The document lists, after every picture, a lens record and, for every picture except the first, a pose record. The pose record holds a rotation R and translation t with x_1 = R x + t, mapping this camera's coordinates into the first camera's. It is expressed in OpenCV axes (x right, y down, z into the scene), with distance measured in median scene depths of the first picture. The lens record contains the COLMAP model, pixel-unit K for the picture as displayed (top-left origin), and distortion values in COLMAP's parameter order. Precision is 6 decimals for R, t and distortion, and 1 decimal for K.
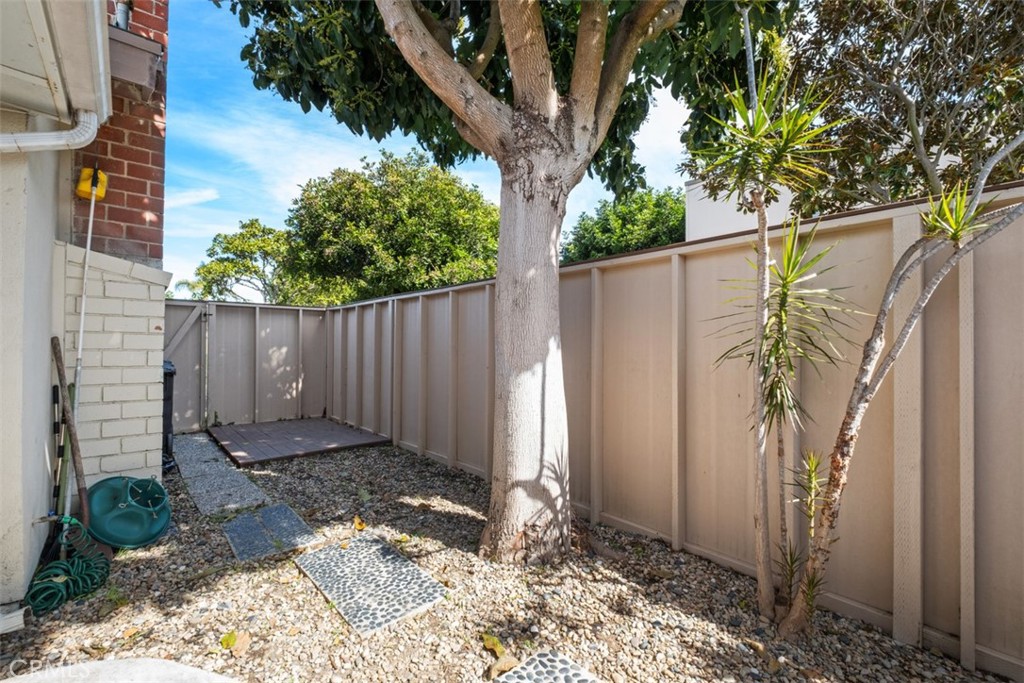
lens RADIAL K [[431.7, 0, 513.1], [0, 431.7, 335.2], [0, 0, 1]] dist [-0.001064, -0.000035]
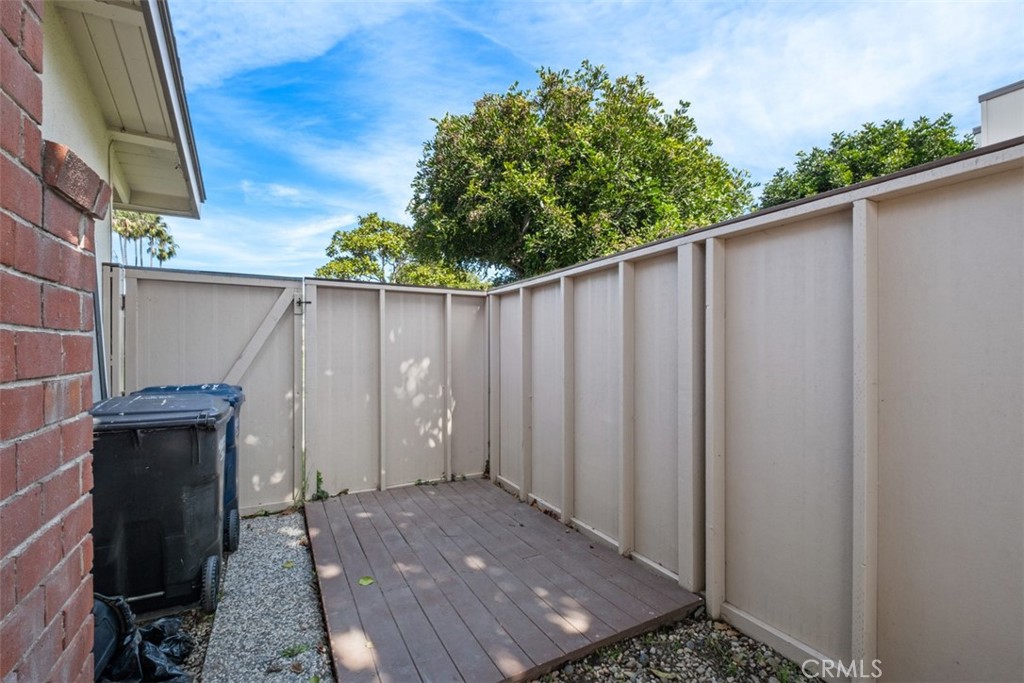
lens RADIAL K [[444.0, 0, 515.5], [0, 444.0, 341.7], [0, 0, 1]] dist [0.001747, 0.000149]
pose [[0.973686, -0.009390, -0.227702, -0.209333], [0.009565, 0.999954, -0.000334, 0.004865], [0.227695, -0.001853, 0.973731, 0.339645]]
